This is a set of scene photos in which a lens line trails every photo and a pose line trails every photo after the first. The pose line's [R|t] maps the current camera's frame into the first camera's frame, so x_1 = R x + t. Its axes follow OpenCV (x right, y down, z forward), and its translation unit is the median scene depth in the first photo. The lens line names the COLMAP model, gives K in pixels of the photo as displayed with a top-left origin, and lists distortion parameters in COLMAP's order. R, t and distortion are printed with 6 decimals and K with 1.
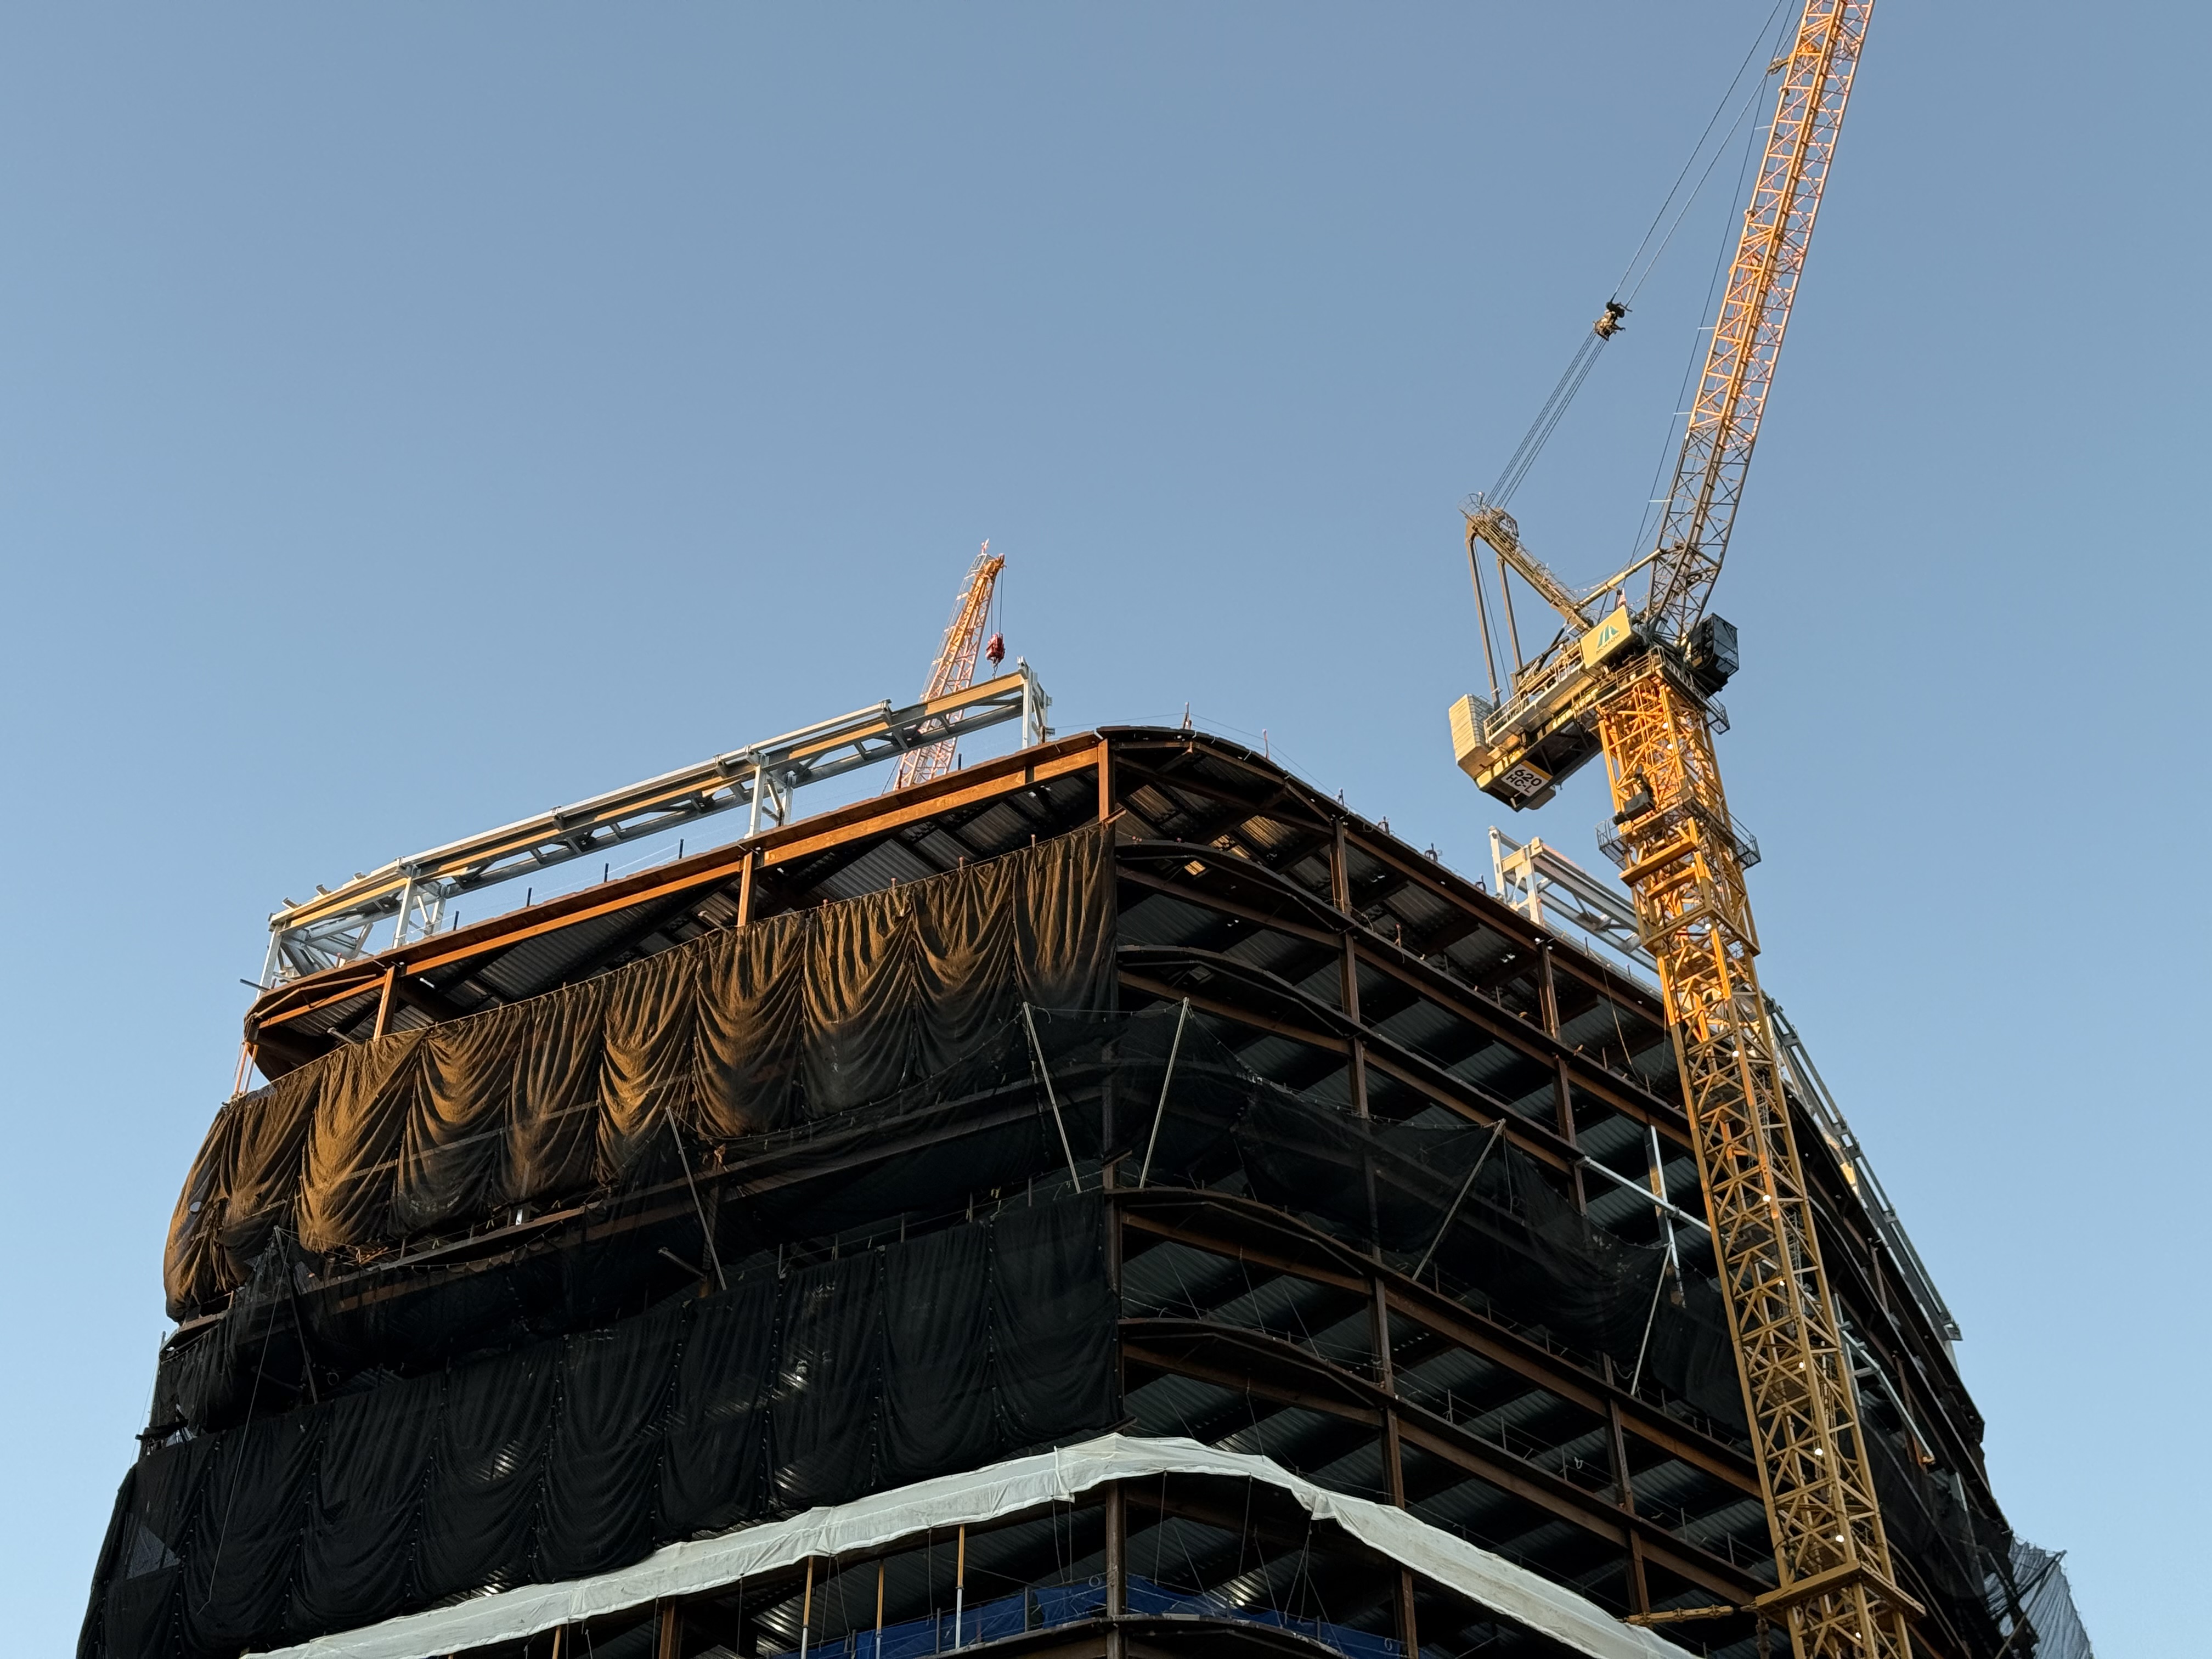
lens RADIAL K [[3059.6, 0, 1104.3], [0, 3059.6, 808.1], [0, 0, 1]] dist [0.181755, -0.371190]
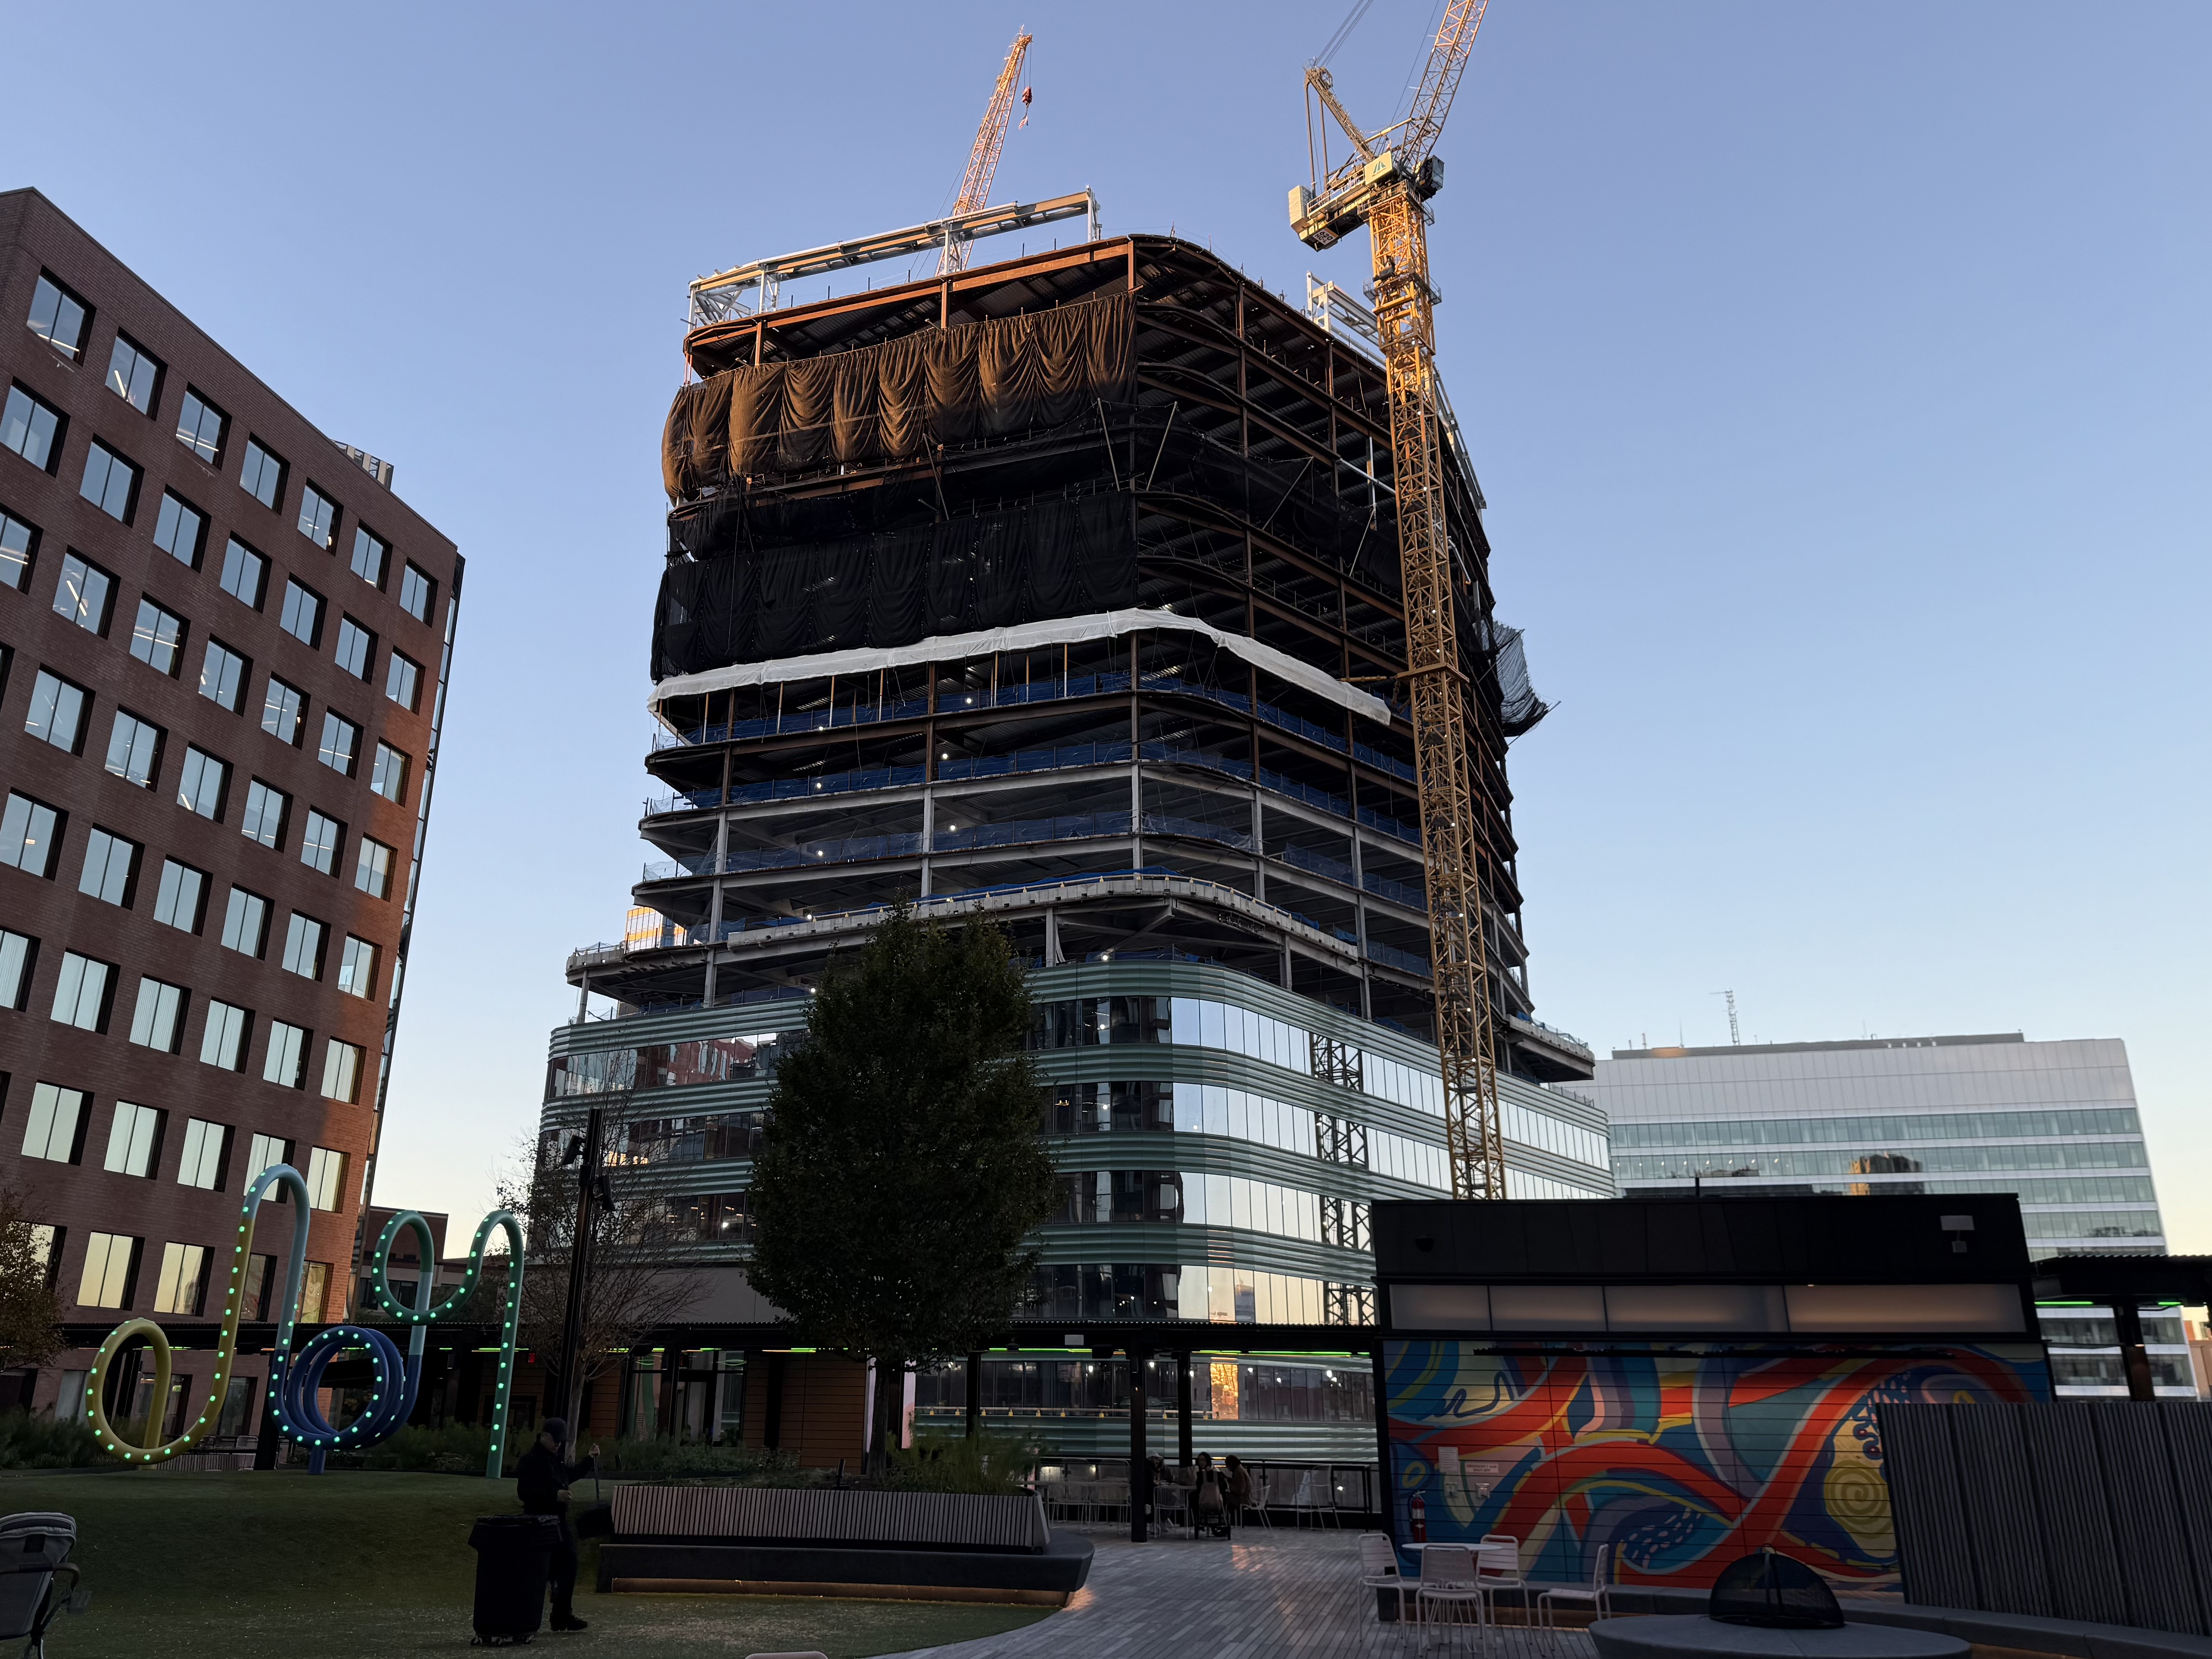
lens RADIAL K [[1741.6, 0, 1016.5], [0, 1741.6, 765.4], [0, 0, 1]] dist [0.098981, -0.170398]
pose [[0.997913, 0.042781, 0.048365, -0.119287], [-0.058599, 0.914621, 0.400043, -0.168587], [-0.027122, -0.402043, 0.915219, -0.184254]]
